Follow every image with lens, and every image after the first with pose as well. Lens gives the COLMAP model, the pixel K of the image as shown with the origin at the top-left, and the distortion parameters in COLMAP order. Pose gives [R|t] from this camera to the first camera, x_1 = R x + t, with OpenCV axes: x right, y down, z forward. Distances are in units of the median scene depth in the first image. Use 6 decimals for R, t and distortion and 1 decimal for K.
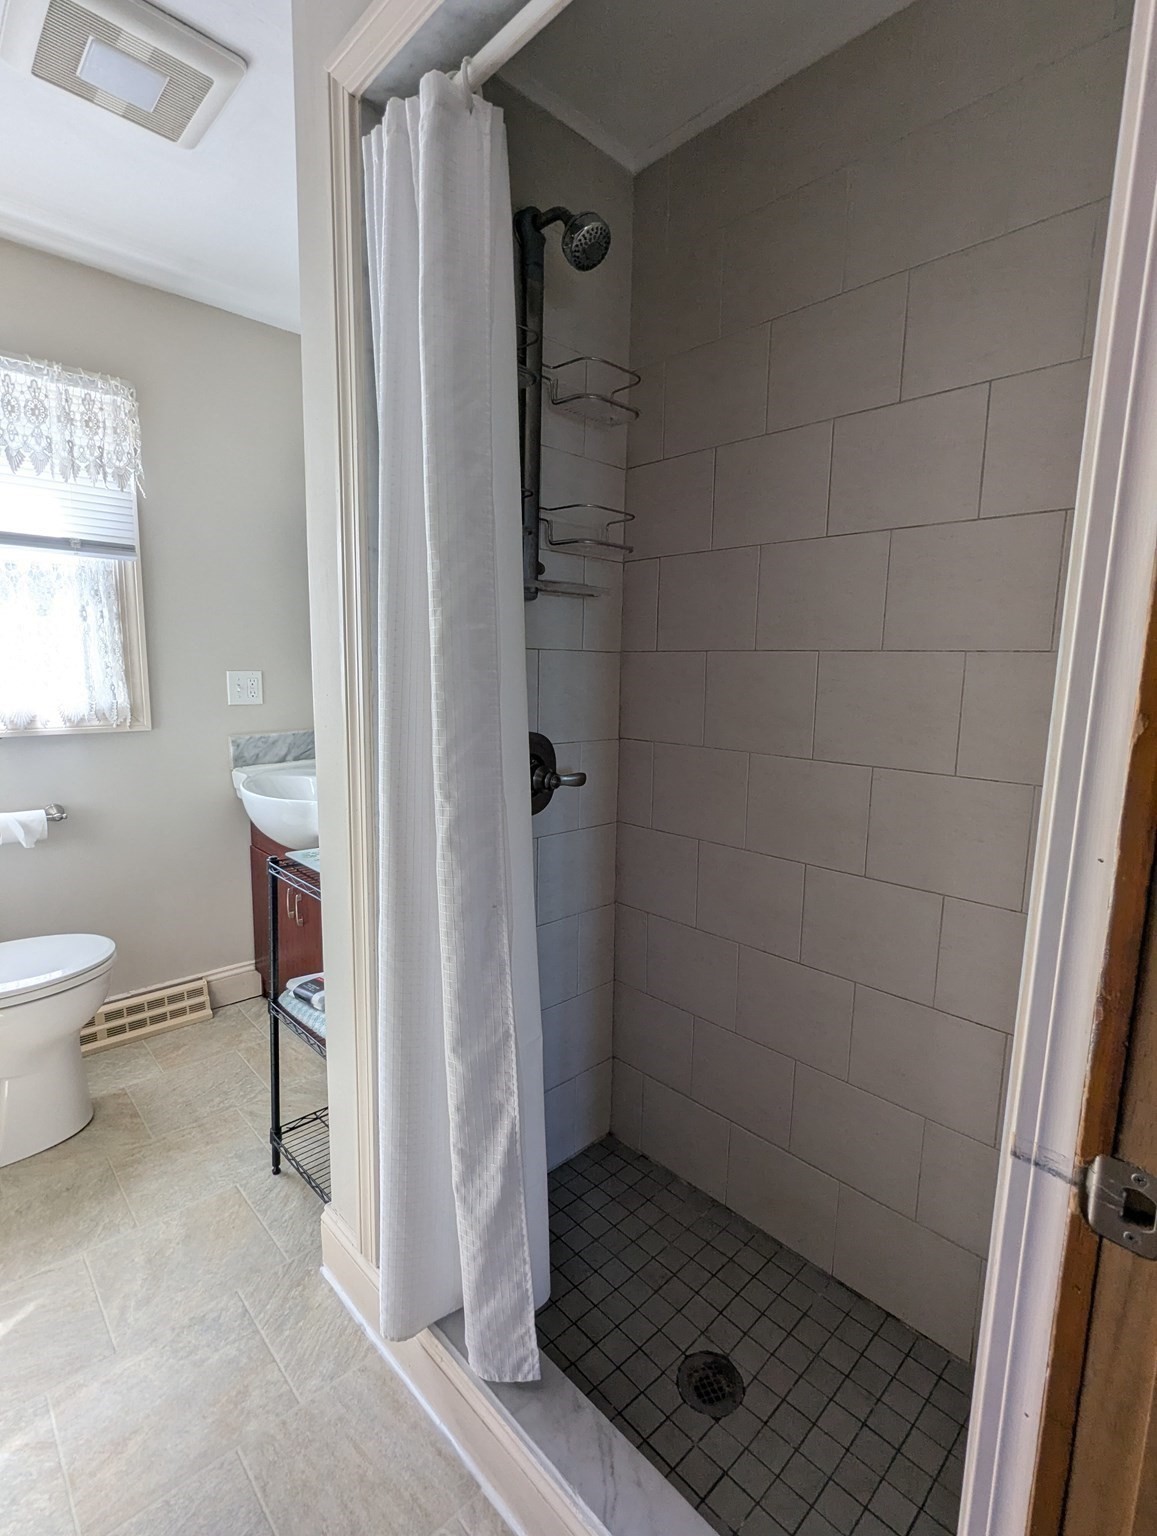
lens RADIAL K [[730.5, 0, 578.6], [0, 730.5, 767.8], [0, 0, 1]] dist [-0.001992, 0.002076]
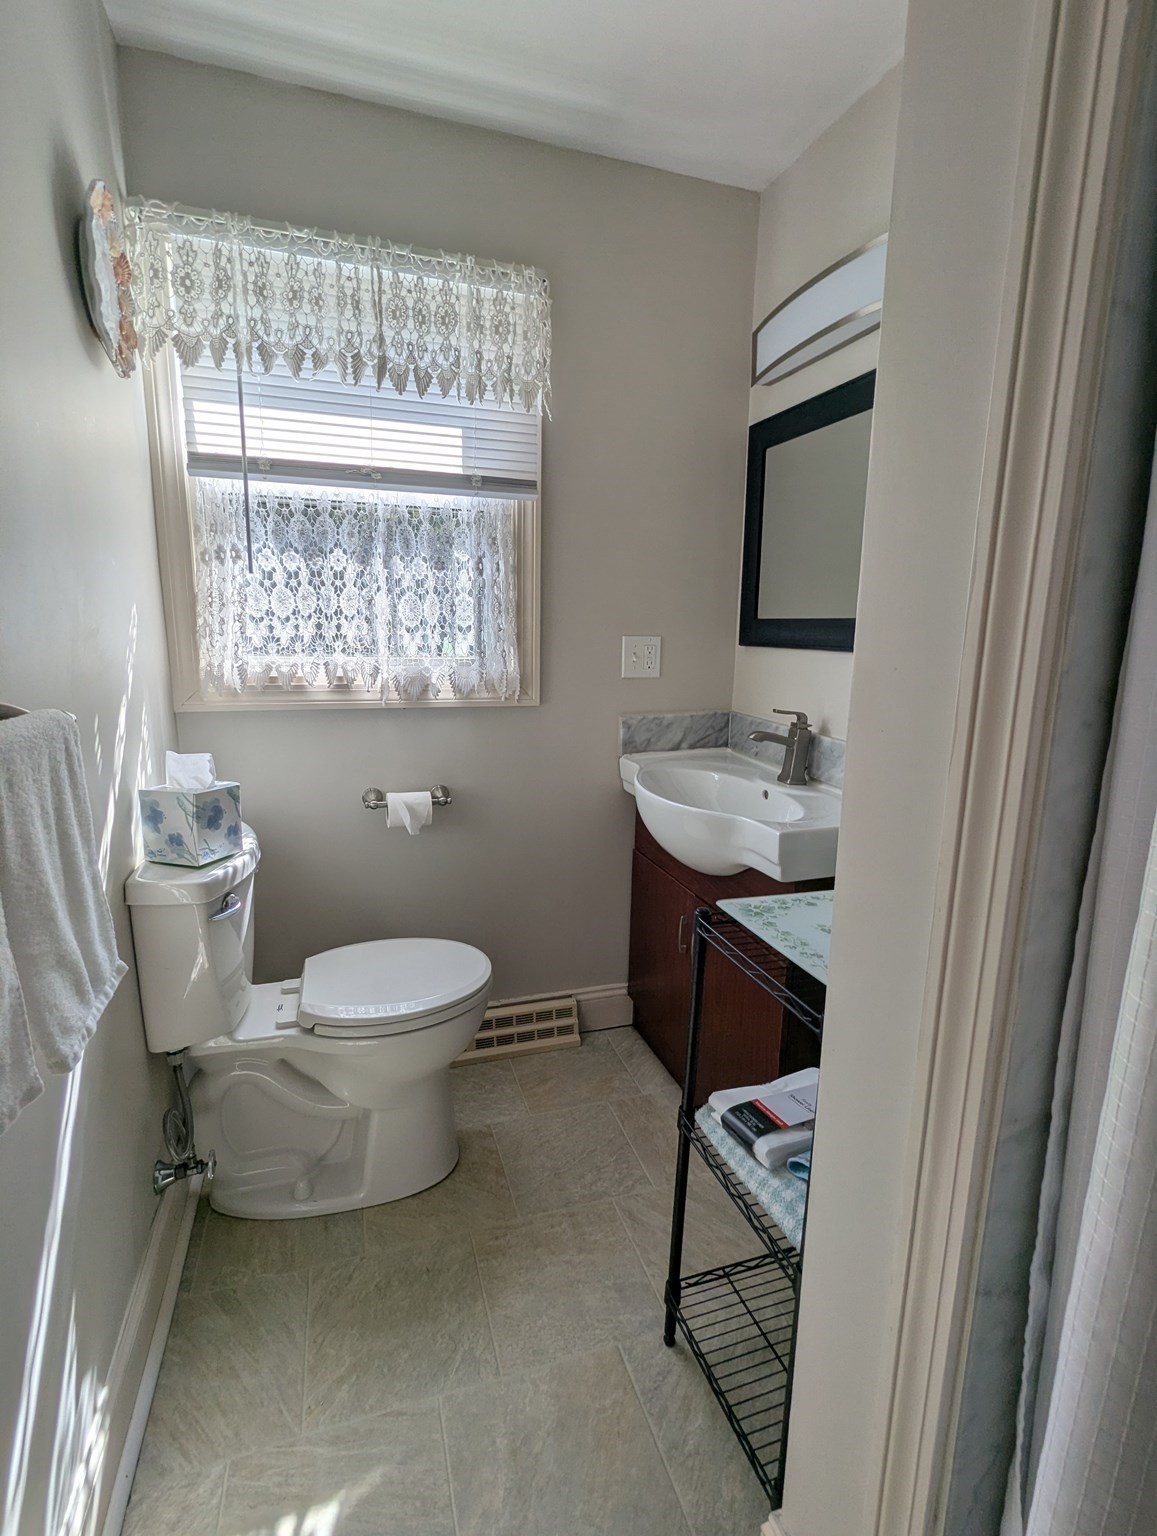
lens RADIAL K [[730.5, 0, 578.0], [0, 730.5, 771.7], [0, 0, 1]] dist [-0.001992, 0.002076]
pose [[0.902189, 0.078797, -0.424082, -0.204912], [-0.062006, 0.996653, 0.053274, -0.026119], [0.426861, -0.021767, 0.904055, 0.287868]]
